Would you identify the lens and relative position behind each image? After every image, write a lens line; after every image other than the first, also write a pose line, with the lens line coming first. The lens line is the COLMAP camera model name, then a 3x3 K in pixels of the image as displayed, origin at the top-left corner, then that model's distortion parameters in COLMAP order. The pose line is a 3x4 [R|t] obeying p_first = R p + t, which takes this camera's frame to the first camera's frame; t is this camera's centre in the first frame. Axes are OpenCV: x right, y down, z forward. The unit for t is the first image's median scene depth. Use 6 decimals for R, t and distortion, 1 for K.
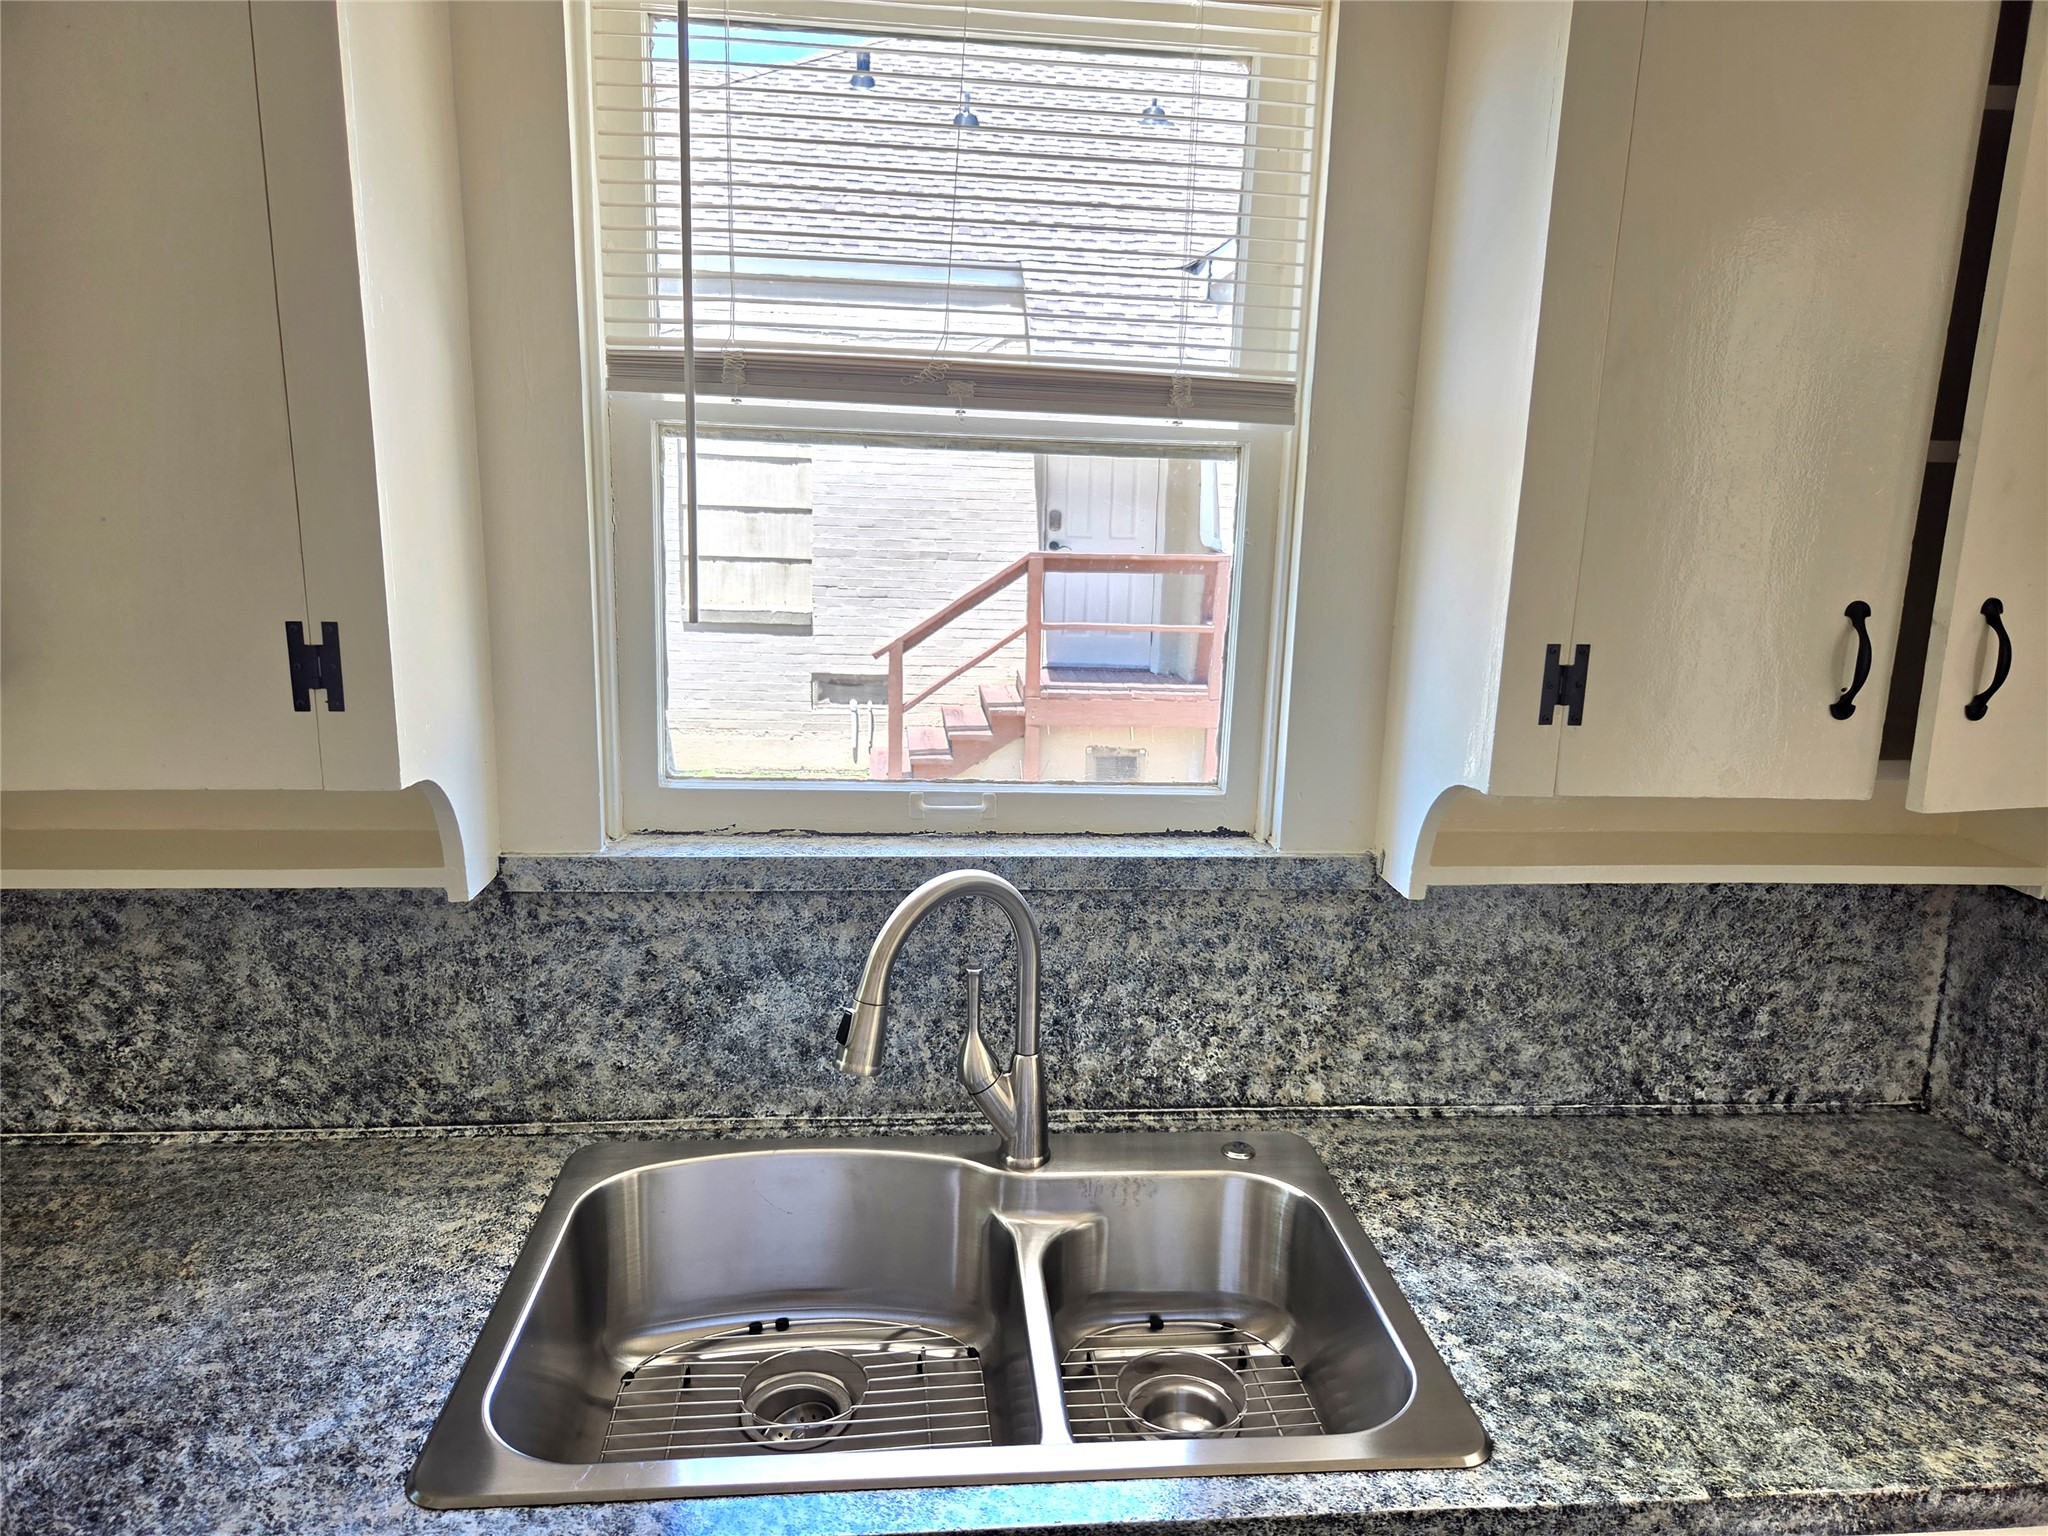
lens RADIAL K [[1360.1, 0, 1061.2], [0, 1360.1, 758.7], [0, 0, 1]] dist [0.064797, -0.040076]
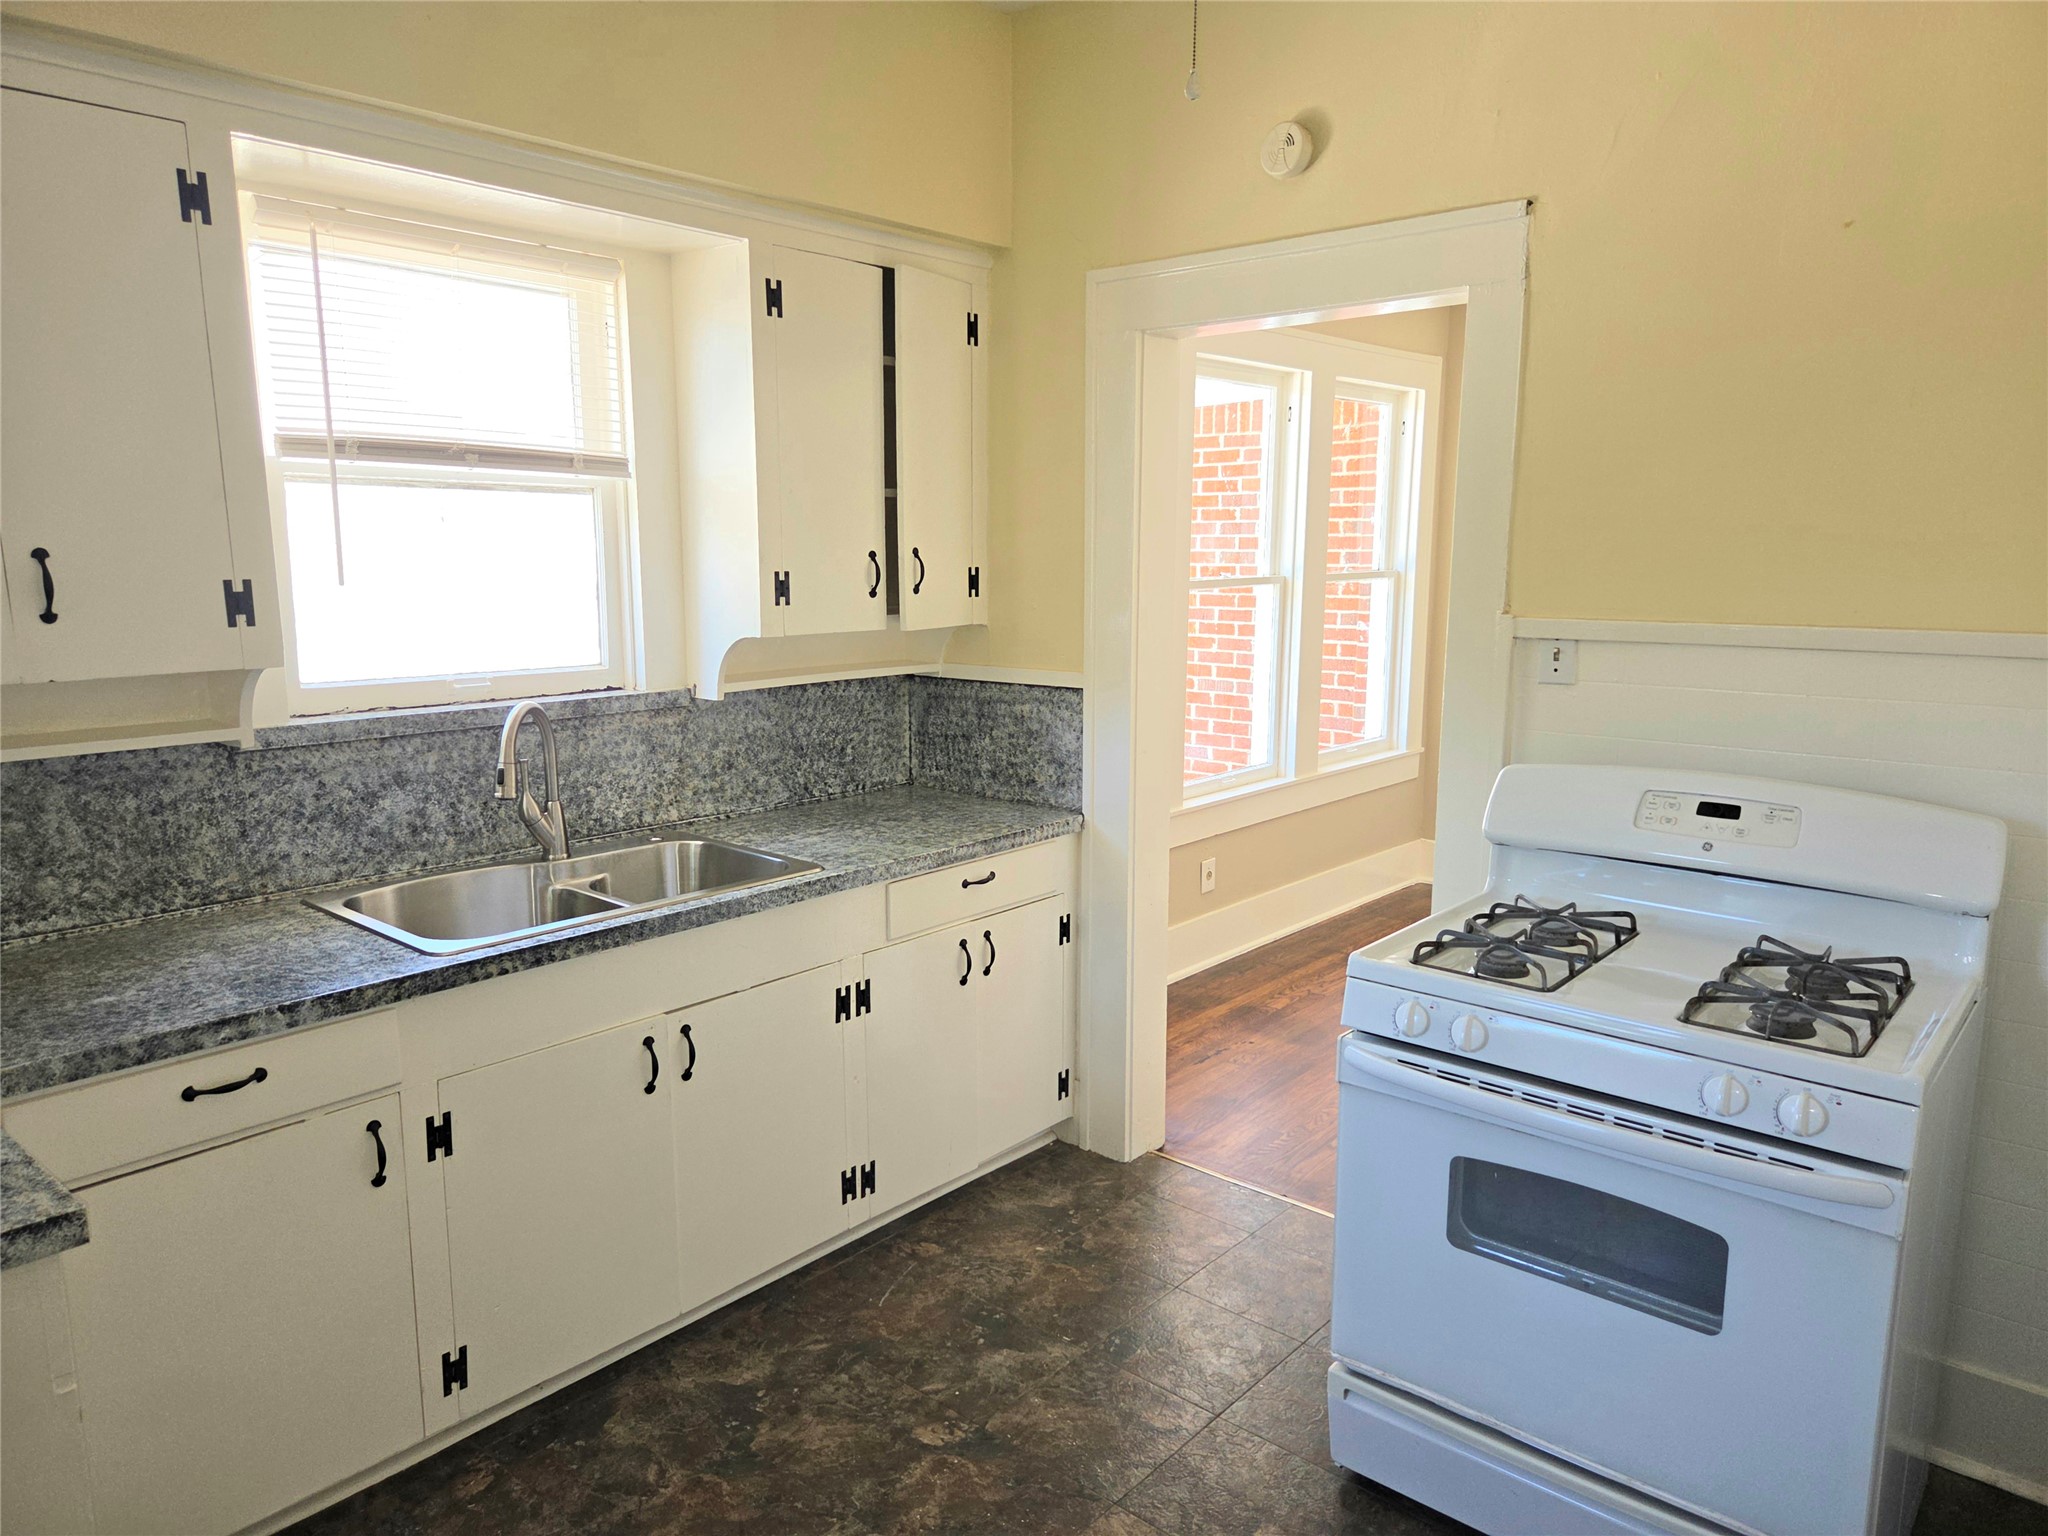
lens RADIAL K [[1360.1, 0, 1025.8], [0, 1360.1, 769.9], [0, 0, 1]] dist [0.064797, -0.040076]
pose [[0.733670, -0.141152, 0.664683, -0.789098], [0.154144, 0.987258, 0.039511, 0.191850], [-0.661791, 0.073469, 0.746080, -0.861604]]
